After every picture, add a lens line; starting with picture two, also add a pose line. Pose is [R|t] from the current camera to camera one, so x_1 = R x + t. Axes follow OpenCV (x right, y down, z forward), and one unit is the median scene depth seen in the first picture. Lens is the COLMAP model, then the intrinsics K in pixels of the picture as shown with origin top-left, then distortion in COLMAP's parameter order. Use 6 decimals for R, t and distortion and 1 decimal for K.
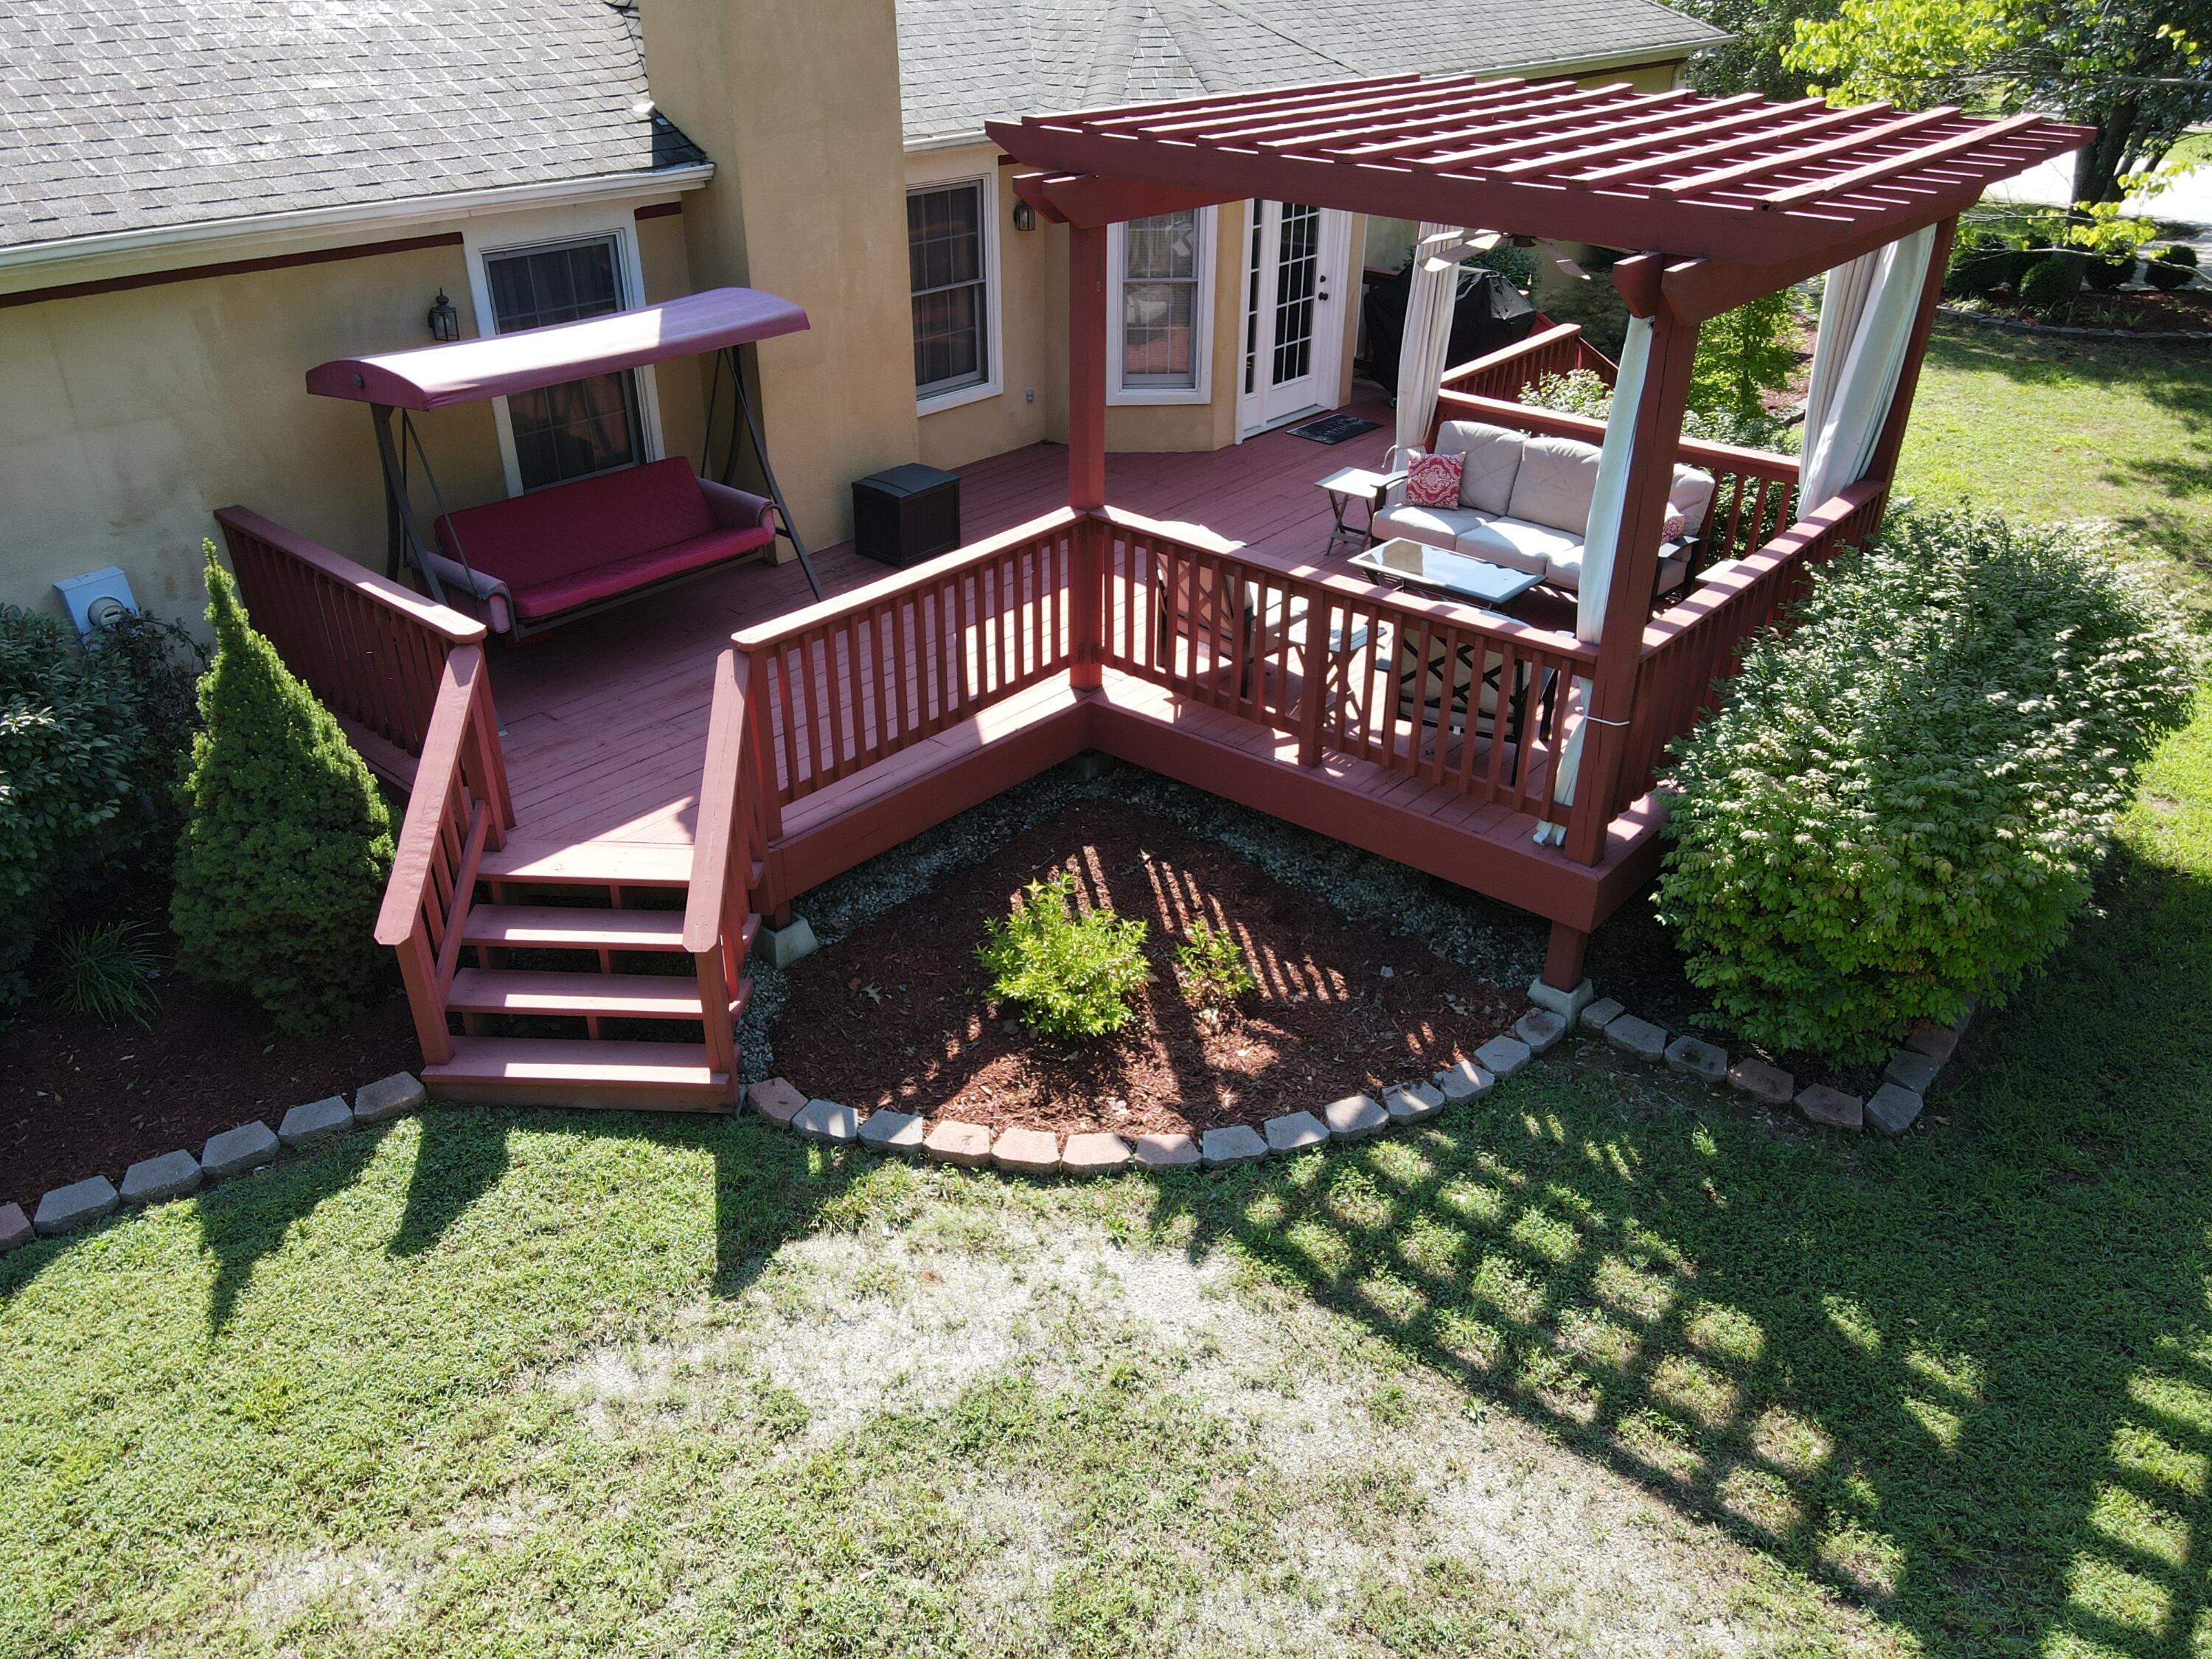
lens RADIAL K [[1628.4, 0, 1106.0], [0, 1628.4, 829.5], [0, 0, 1]] dist [-0.005179, 0.032175]
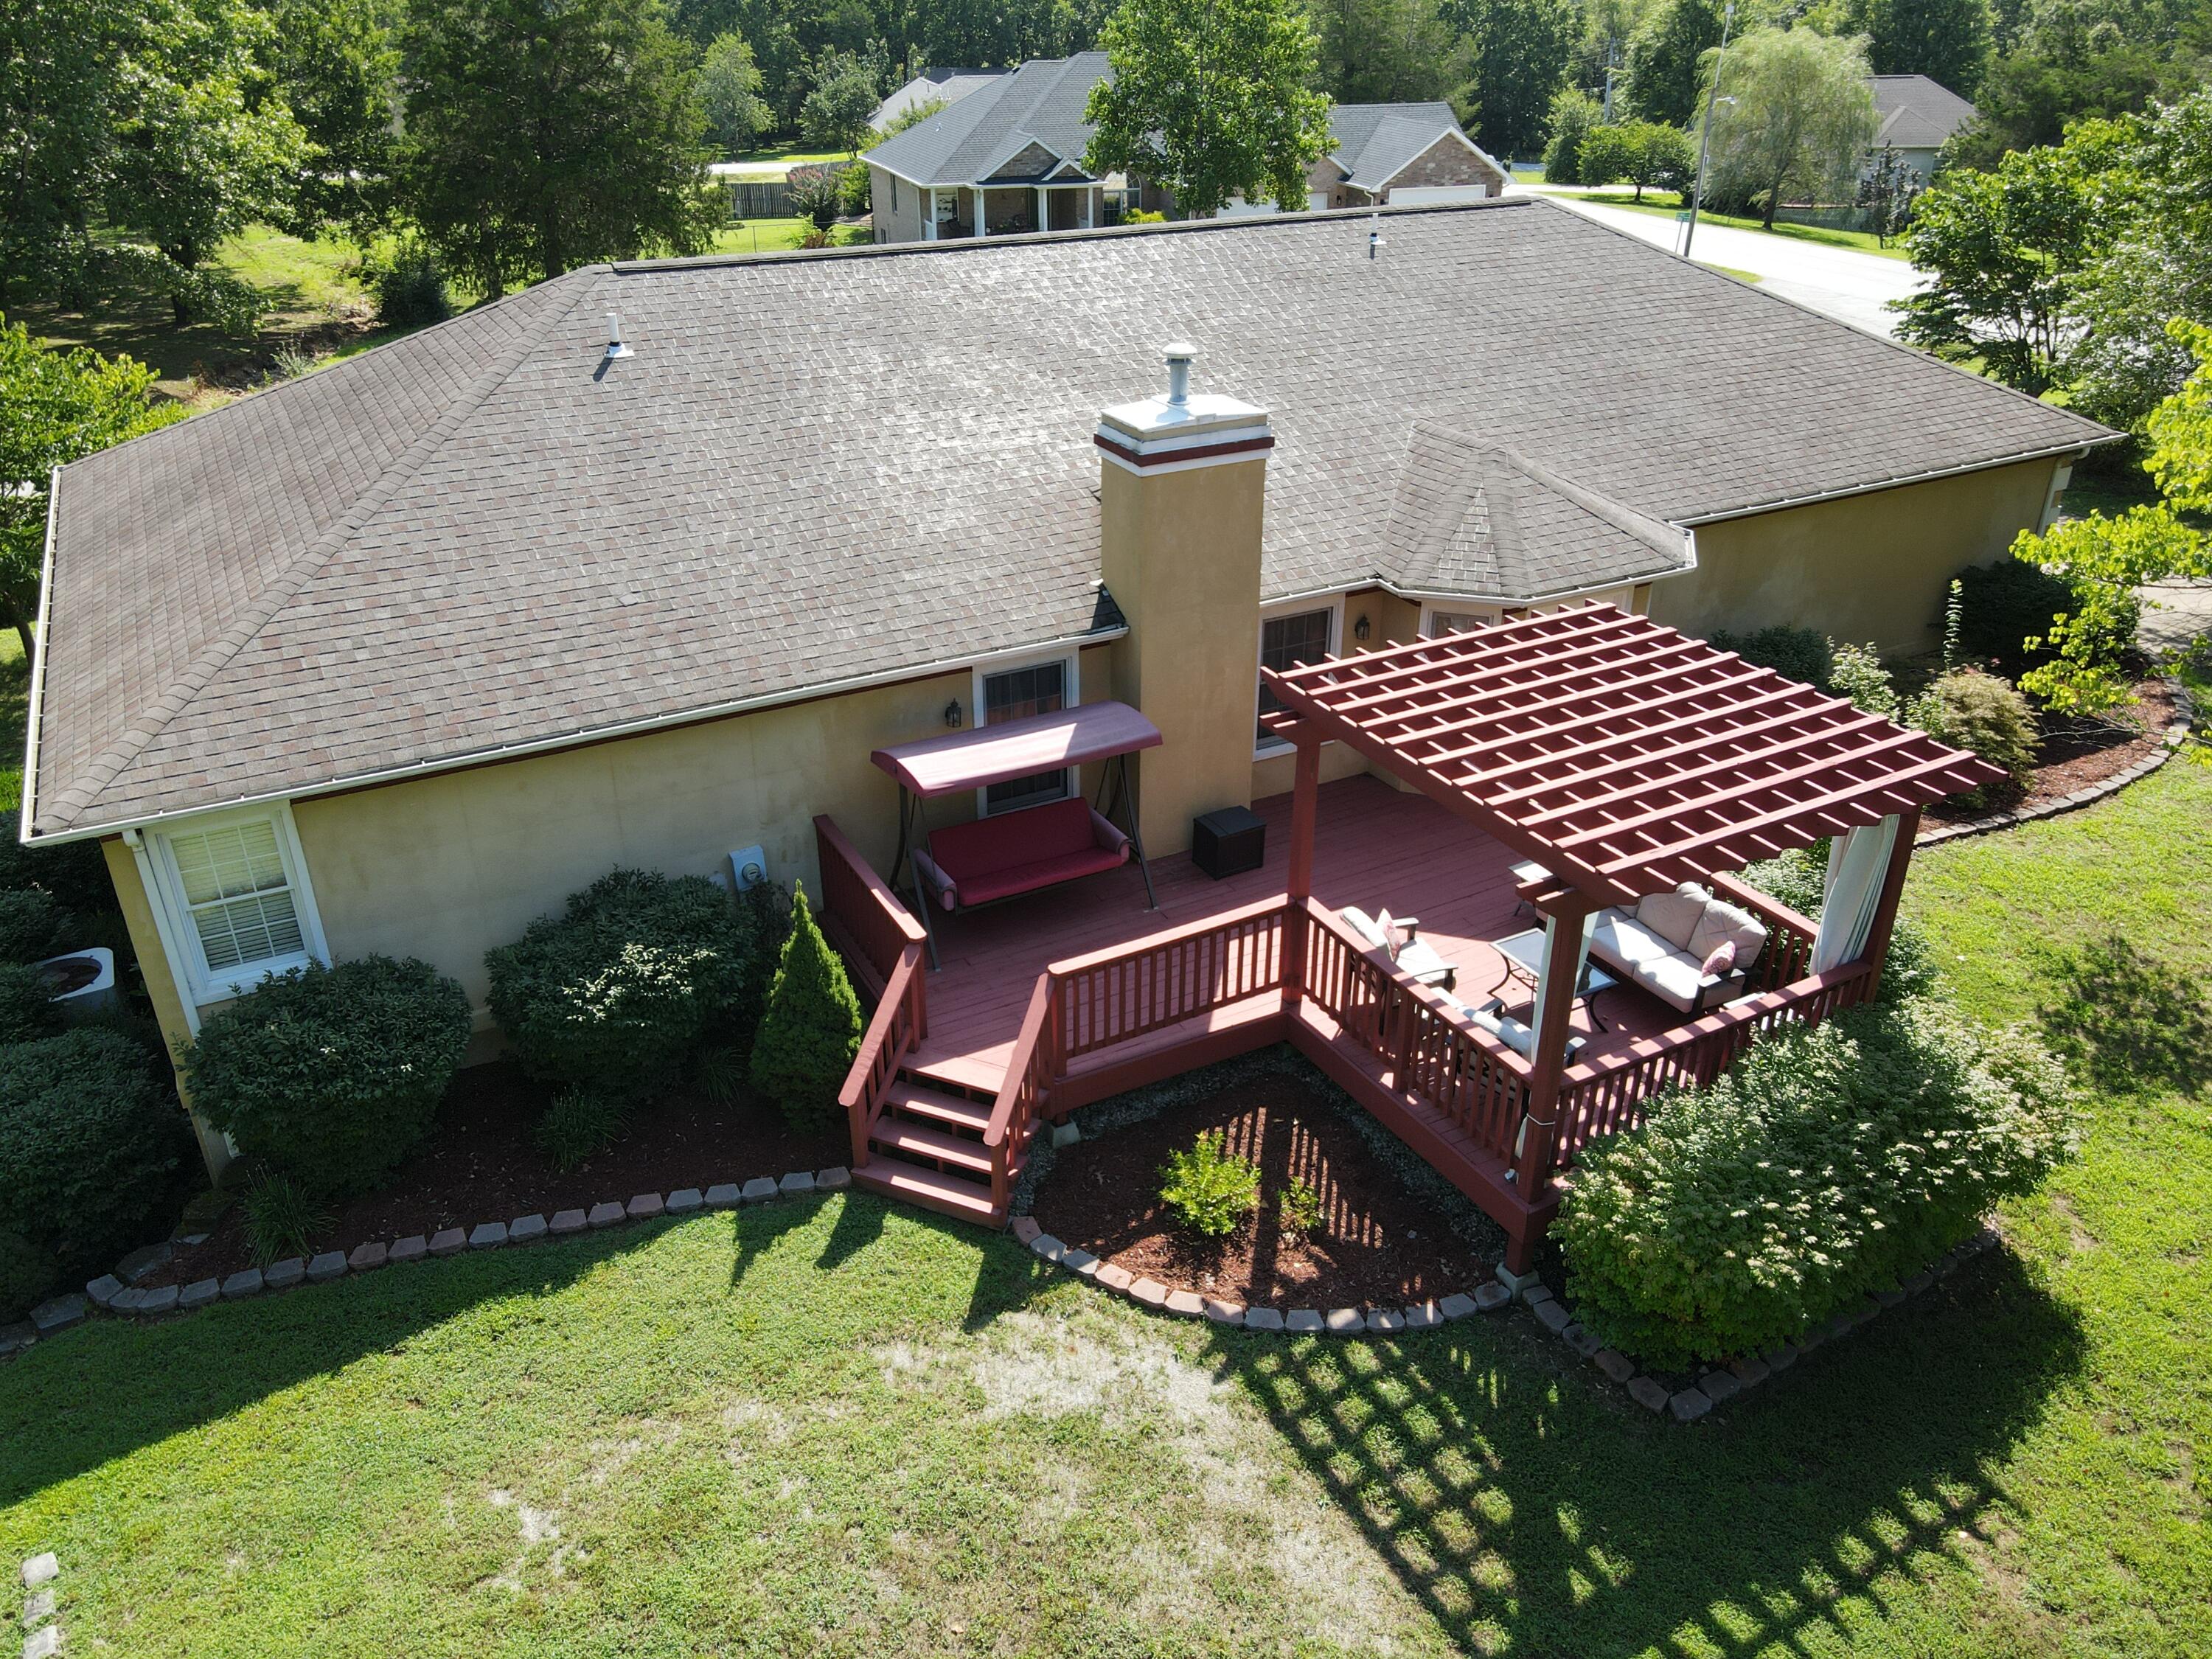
lens RADIAL K [[1646.2, 0, 1106.0], [0, 1646.2, 829.5], [0, 0, 1]] dist [0.003528, 0.007579]
pose [[0.933768, 0.160024, -0.320109, 0.383242], [-0.171098, 0.985232, -0.006576, -0.265896], [0.314329, 0.060910, 0.947358, -0.700125]]
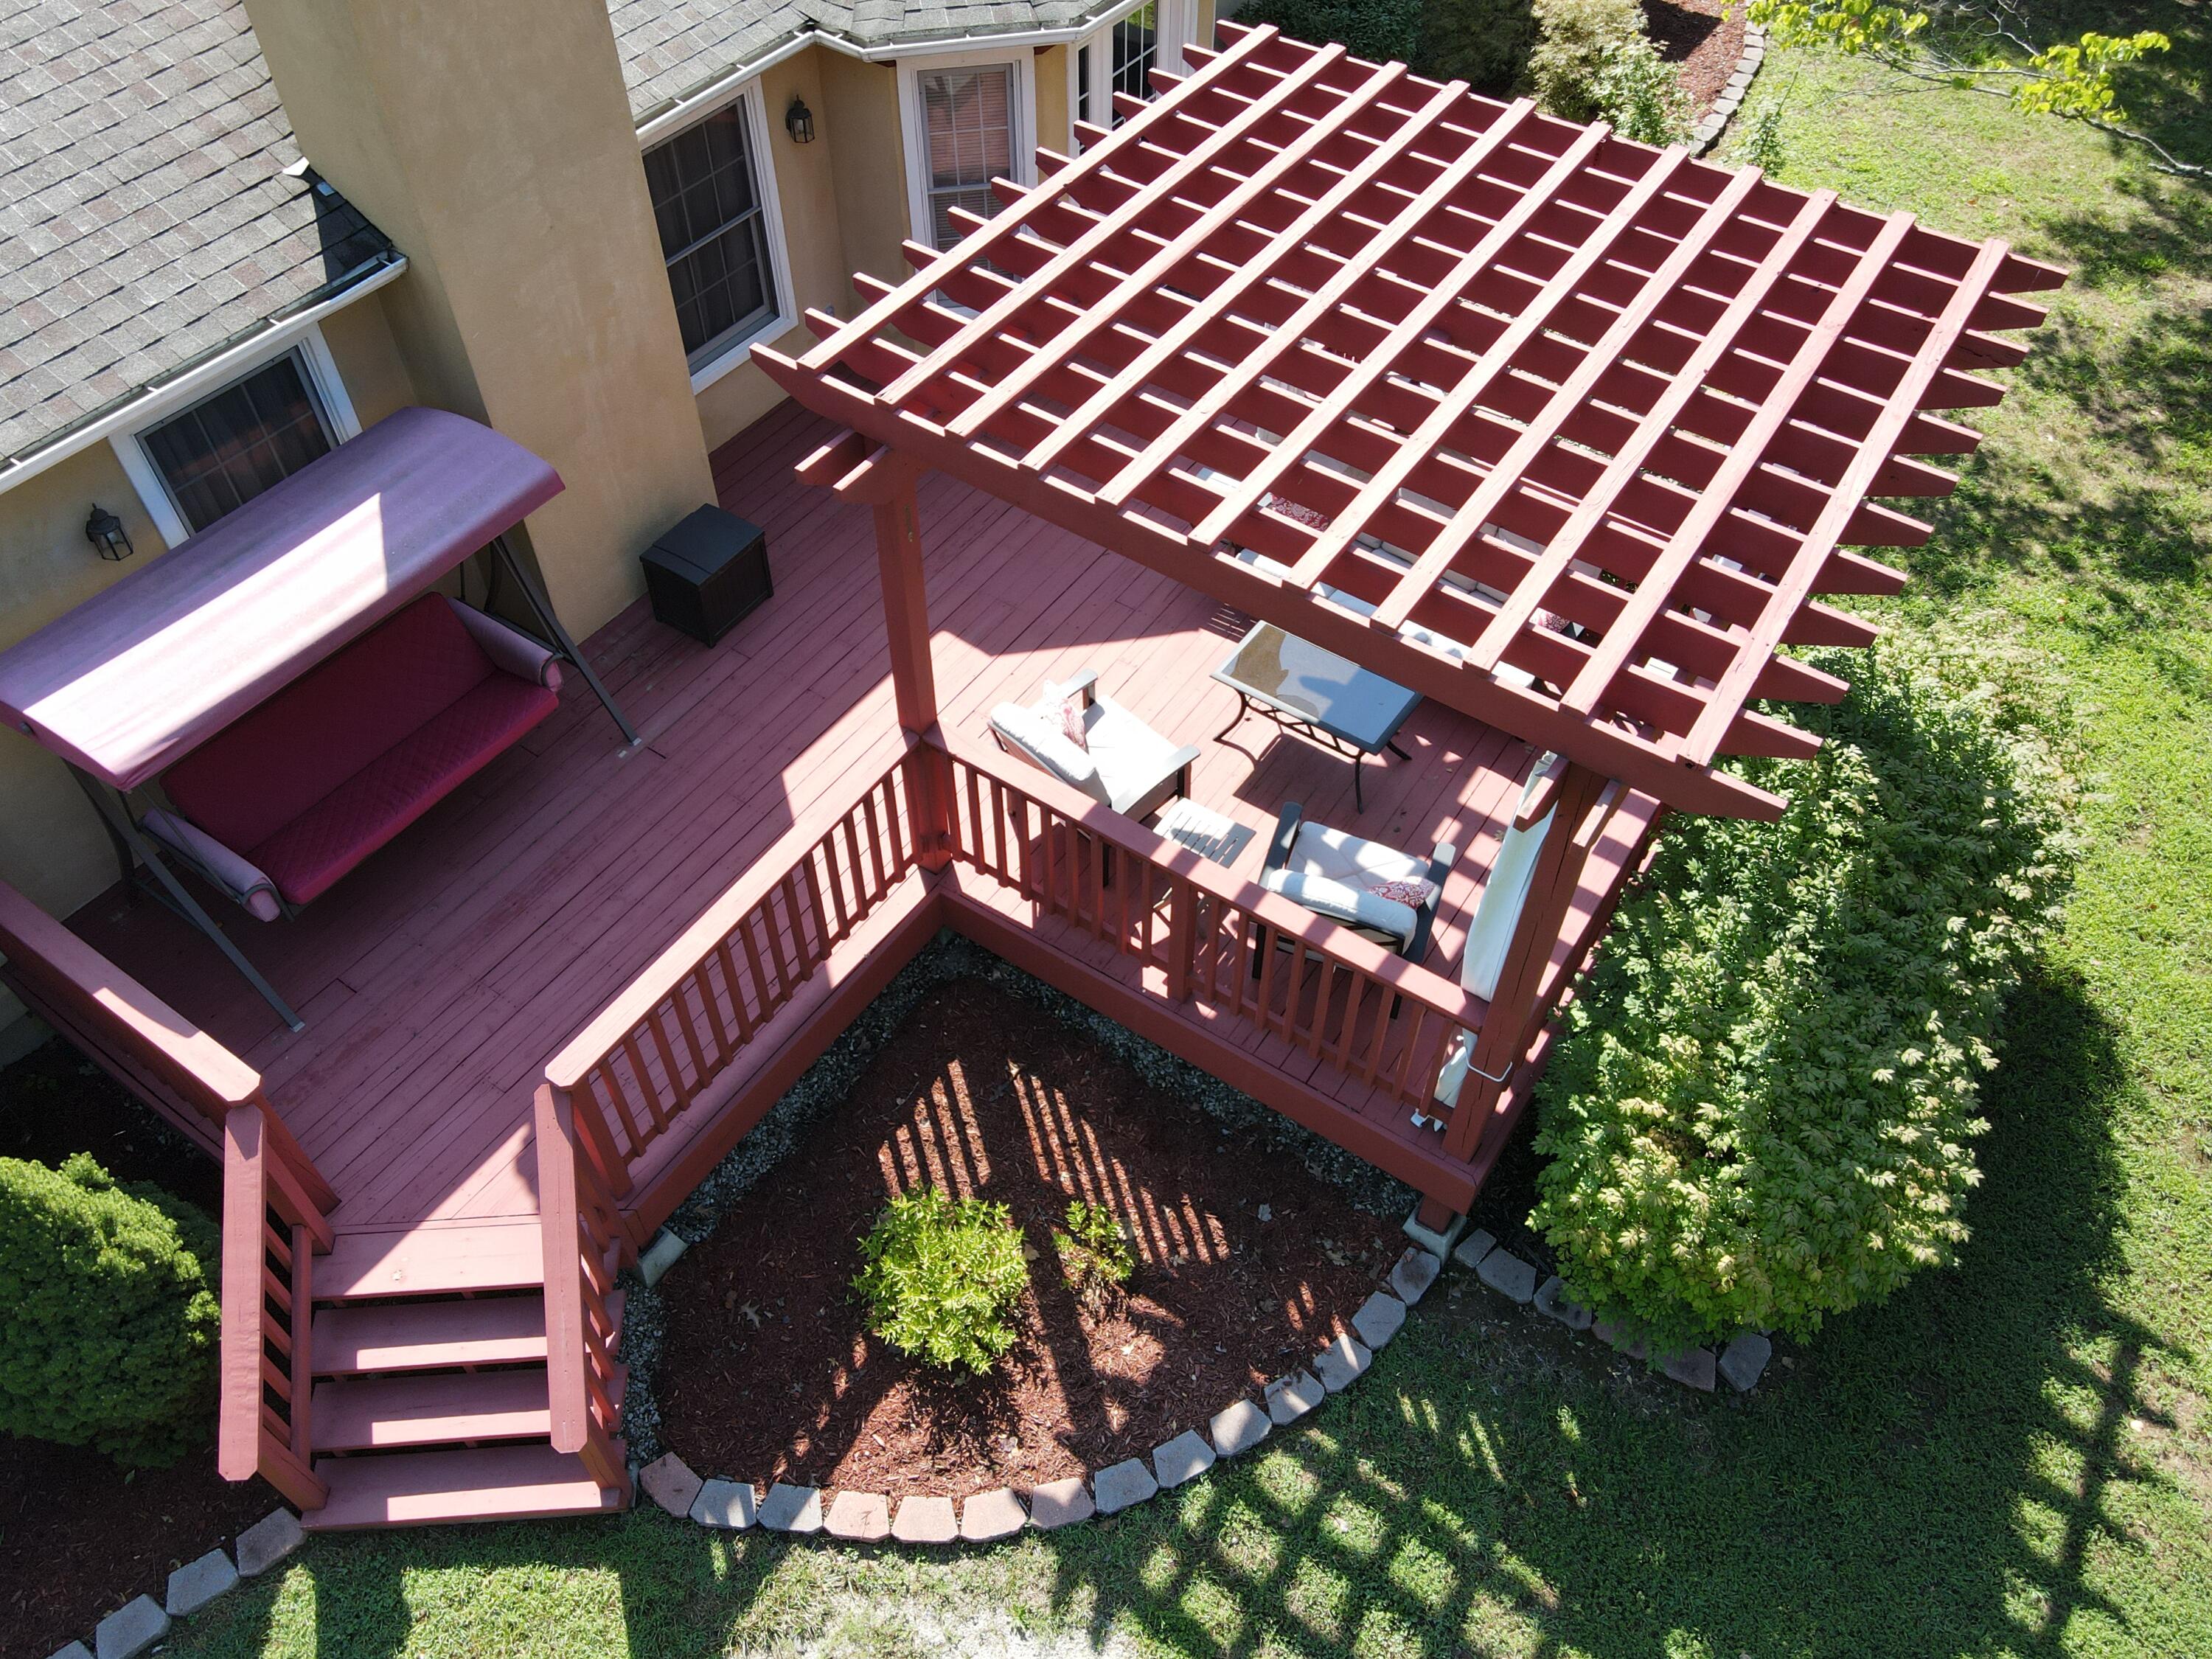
lens RADIAL K [[1613.0, 0, 1097.9], [0, 1613.0, 826.9], [0, 0, 1]] dist [0.003267, 0.014887]
pose [[0.994342, -0.081142, 0.068558, 0.024230], [0.052041, 0.934733, 0.351519, -0.546487], [-0.092607, -0.345963, 0.933667, 0.184628]]
